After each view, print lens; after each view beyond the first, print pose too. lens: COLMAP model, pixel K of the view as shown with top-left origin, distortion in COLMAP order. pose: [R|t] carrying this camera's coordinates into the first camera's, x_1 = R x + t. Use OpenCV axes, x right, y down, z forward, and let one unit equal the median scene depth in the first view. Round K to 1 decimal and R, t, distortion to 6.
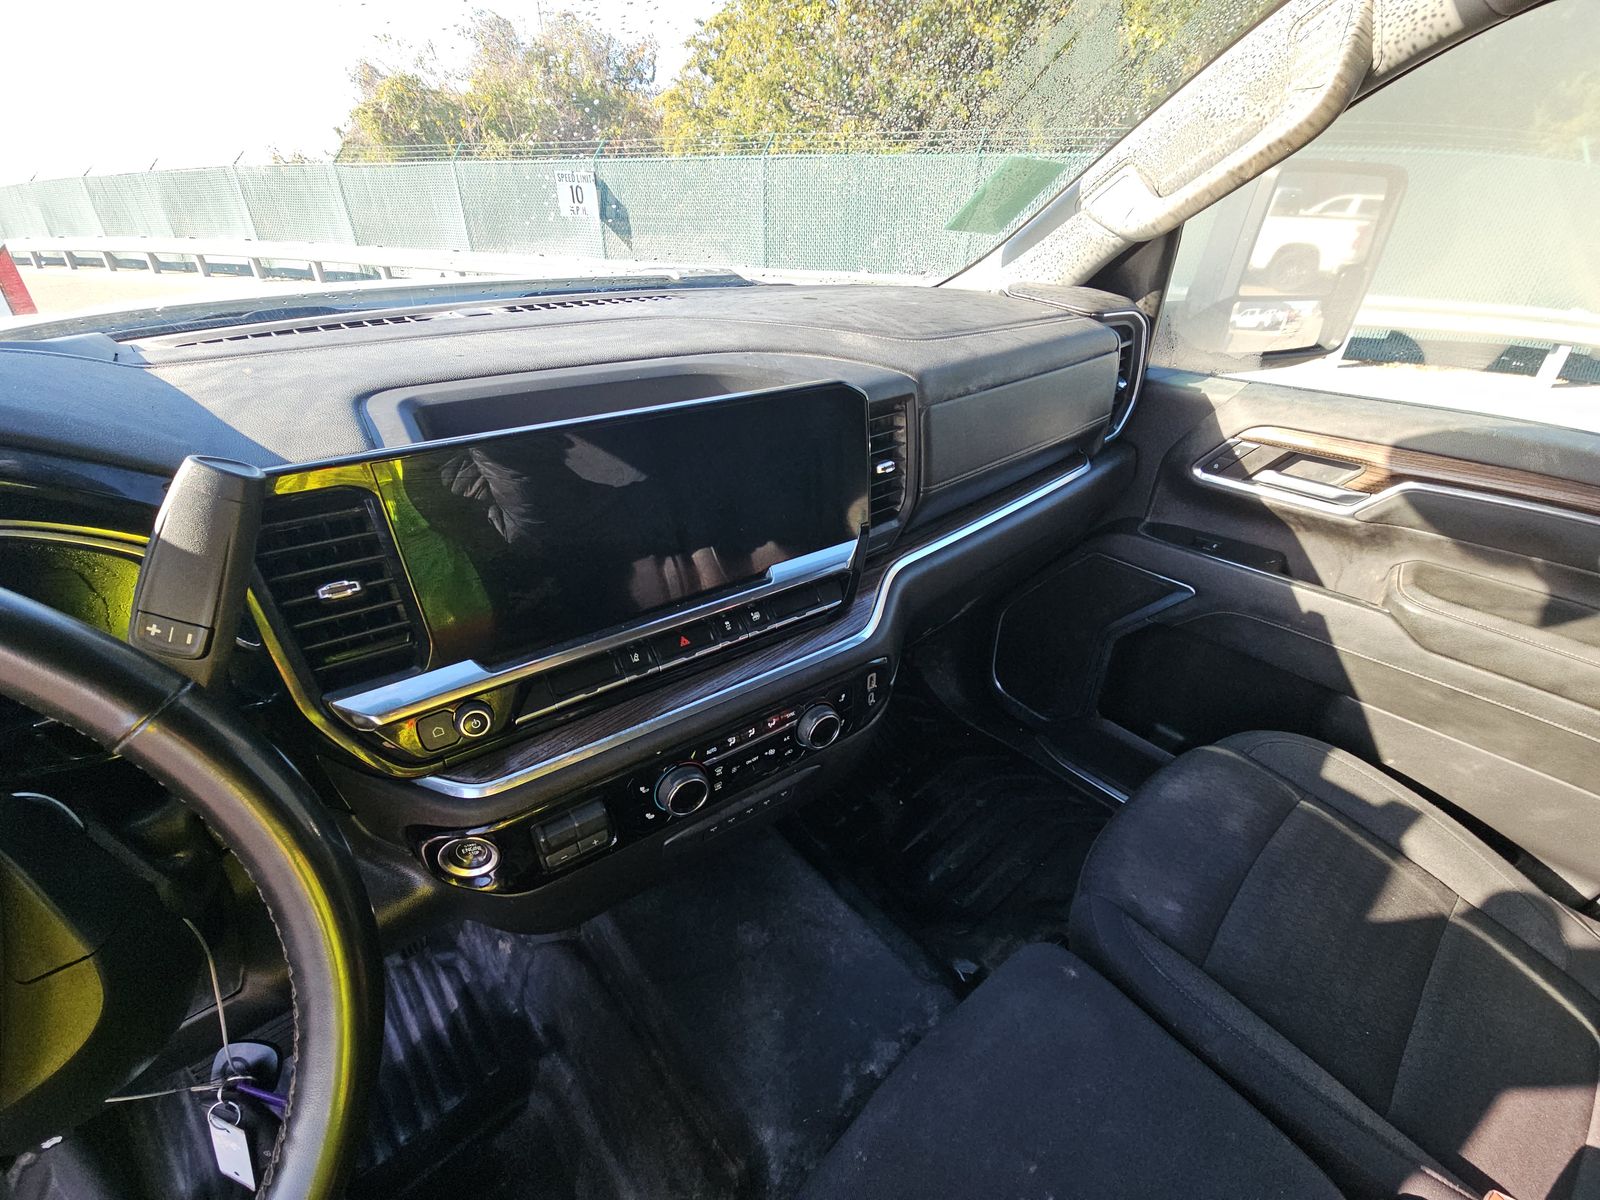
lens RADIAL K [[641.5, 0, 803.3], [0, 641.5, 599.8], [0, 0, 1]] dist [0.000379, -0.001083]
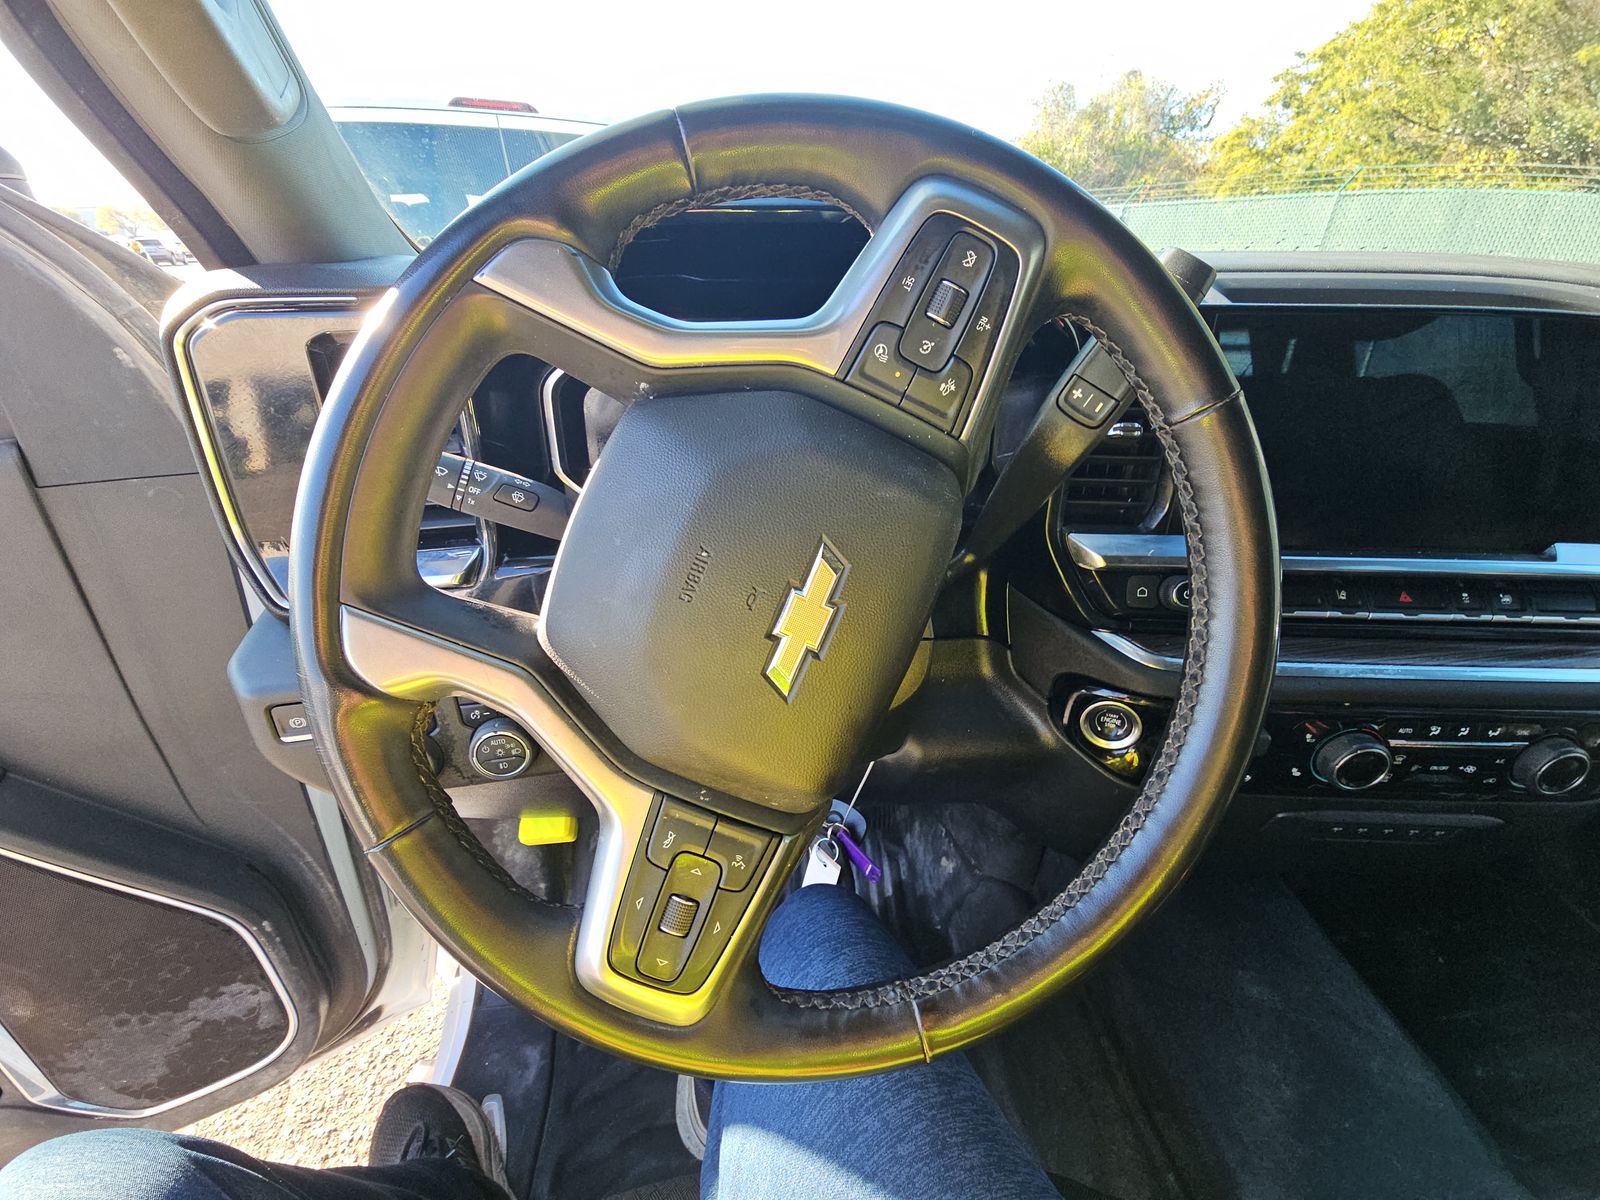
lens RADIAL K [[641.5, 0, 803.4], [0, 641.5, 603.4], [0, 0, 1]] dist [0.000379, -0.001083]
pose [[0.813679, 0.284059, -0.507185, -0.243062], [-0.316895, 0.948190, 0.022657, 0.185420], [0.487343, 0.142289, 0.861540, -0.070804]]
